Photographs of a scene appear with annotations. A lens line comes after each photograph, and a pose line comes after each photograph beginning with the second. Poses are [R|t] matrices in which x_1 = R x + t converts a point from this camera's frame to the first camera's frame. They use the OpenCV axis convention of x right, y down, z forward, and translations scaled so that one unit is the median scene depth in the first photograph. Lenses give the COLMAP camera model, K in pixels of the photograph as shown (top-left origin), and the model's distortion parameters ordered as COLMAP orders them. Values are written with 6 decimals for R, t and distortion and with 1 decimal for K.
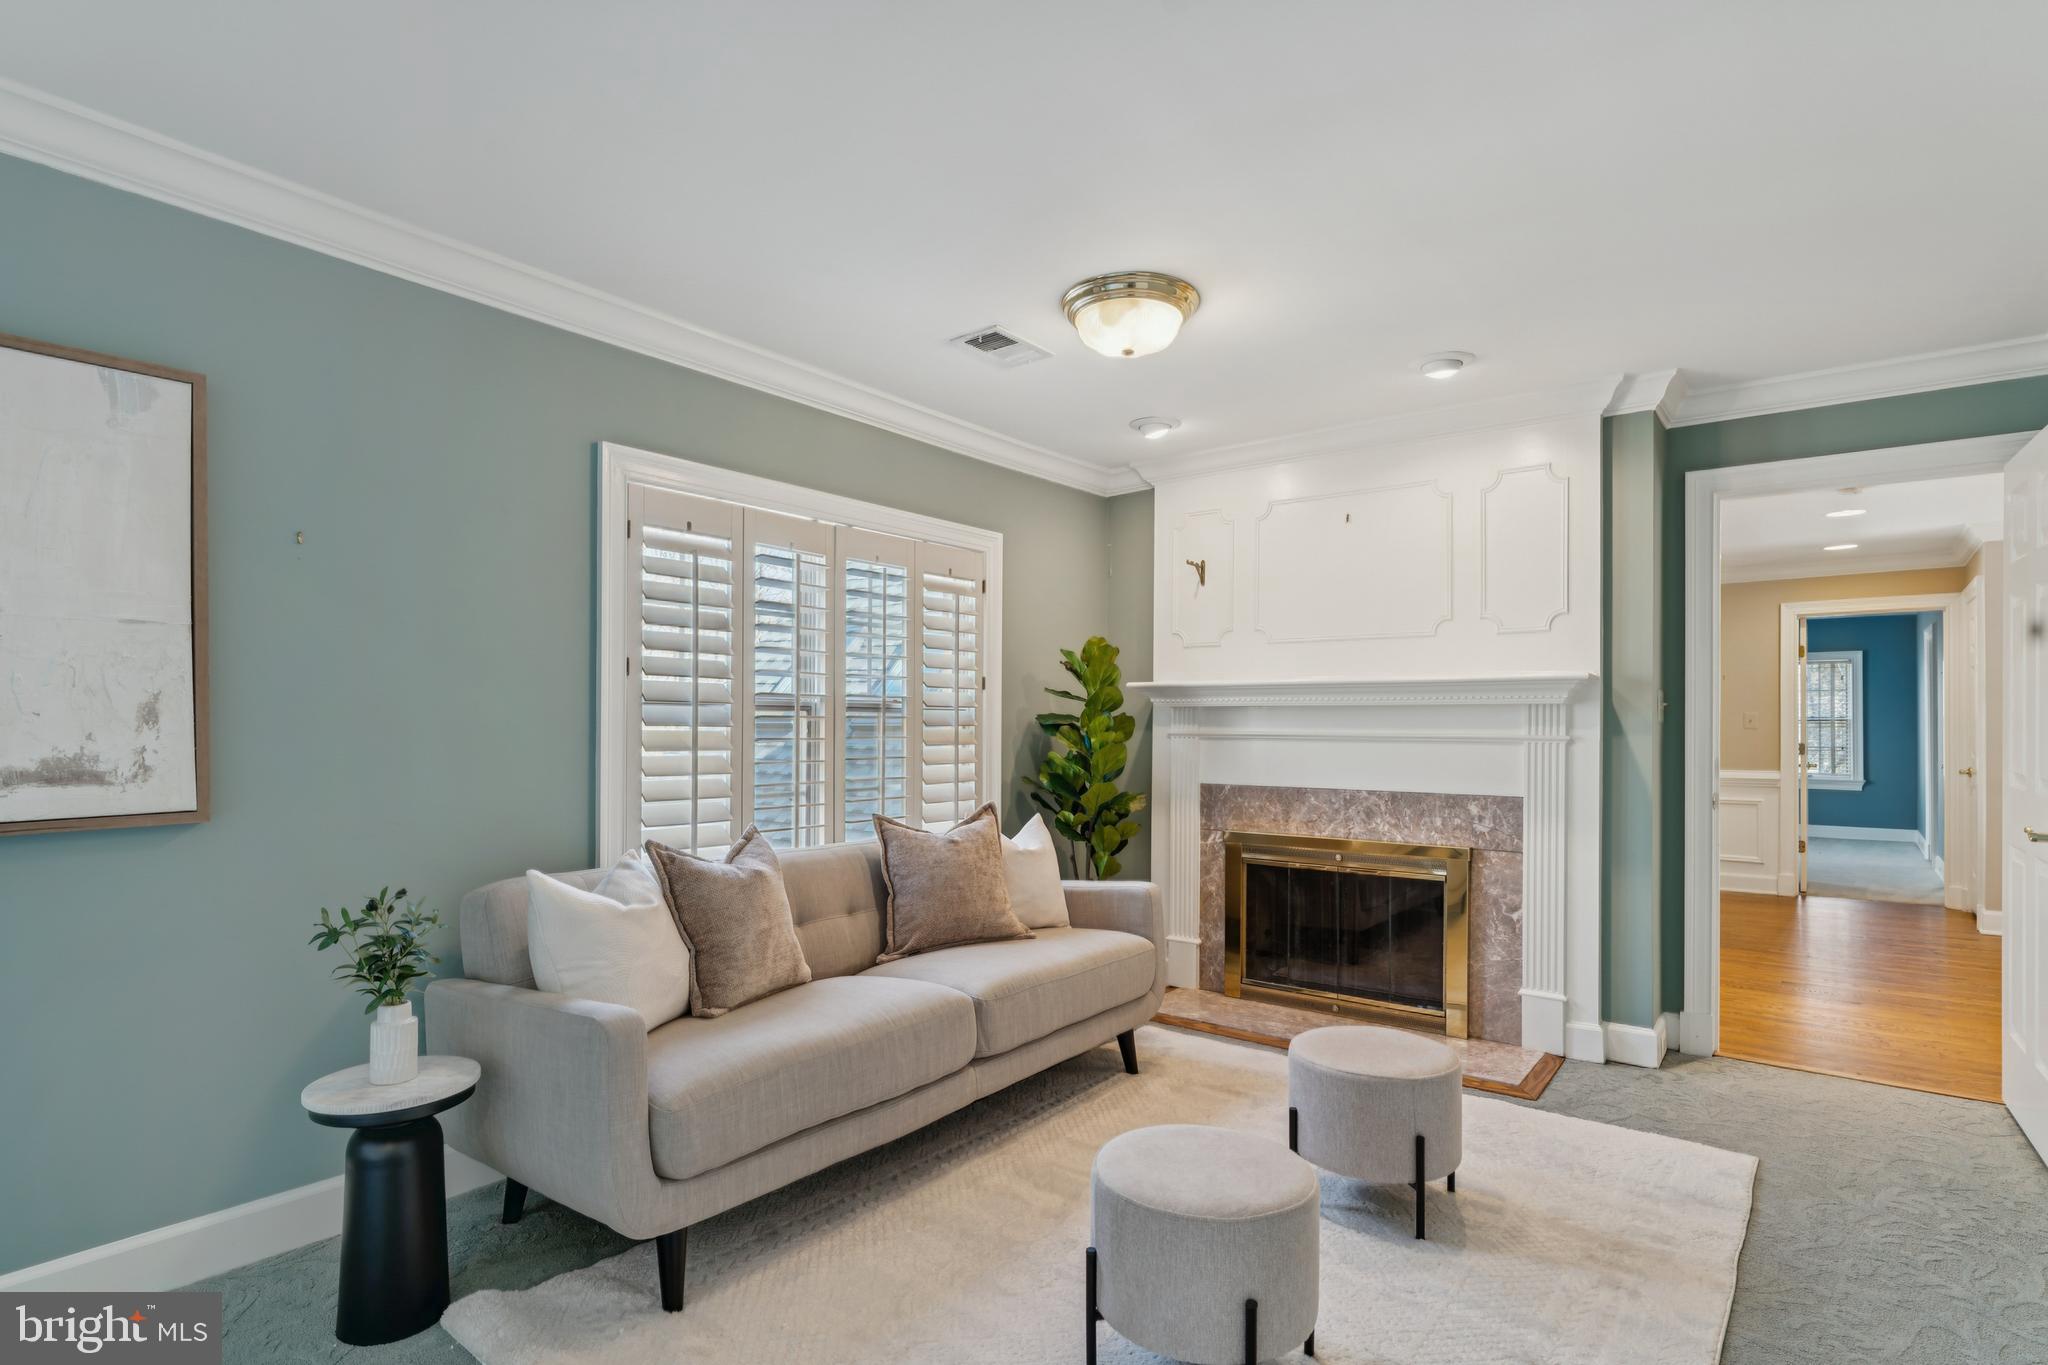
lens RADIAL K [[1009.2, 0, 1021.2], [0, 1009.2, 712.5], [0, 0, 1]] dist [-0.000631, 0.000055]
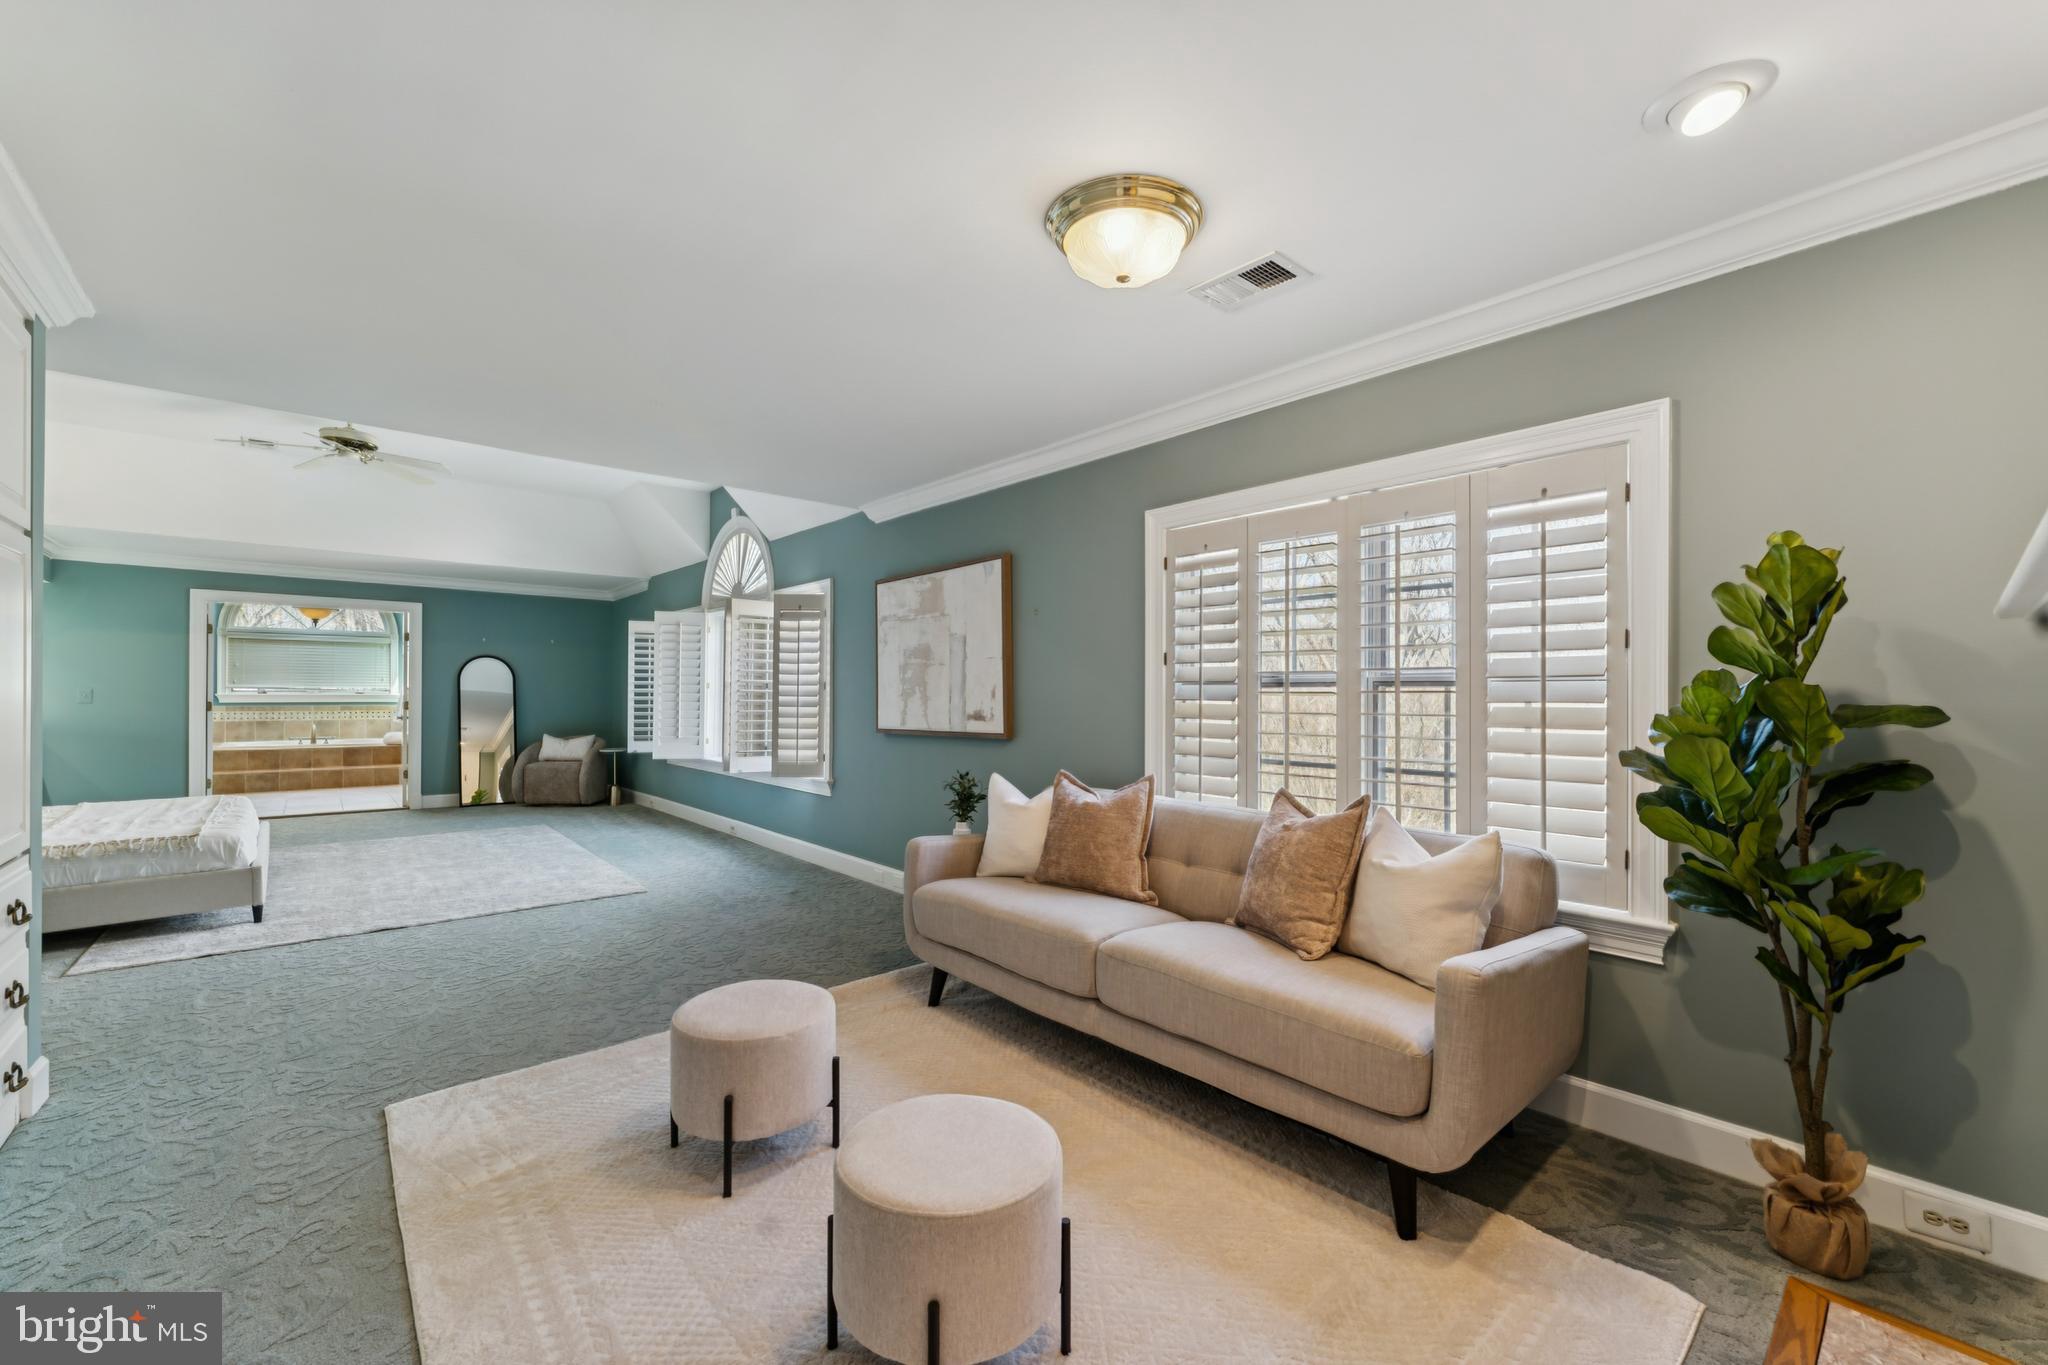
lens RADIAL K [[815.5, 0, 1011.4], [0, 815.5, 687.7], [0, 0, 1]] dist [-0.000351, 0.000064]
pose [[-0.184346, -0.014399, -0.982756, 0.816060], [0.006549, 0.999852, -0.015878, 0.012894], [0.982840, -0.009363, -0.184224, 1.022022]]
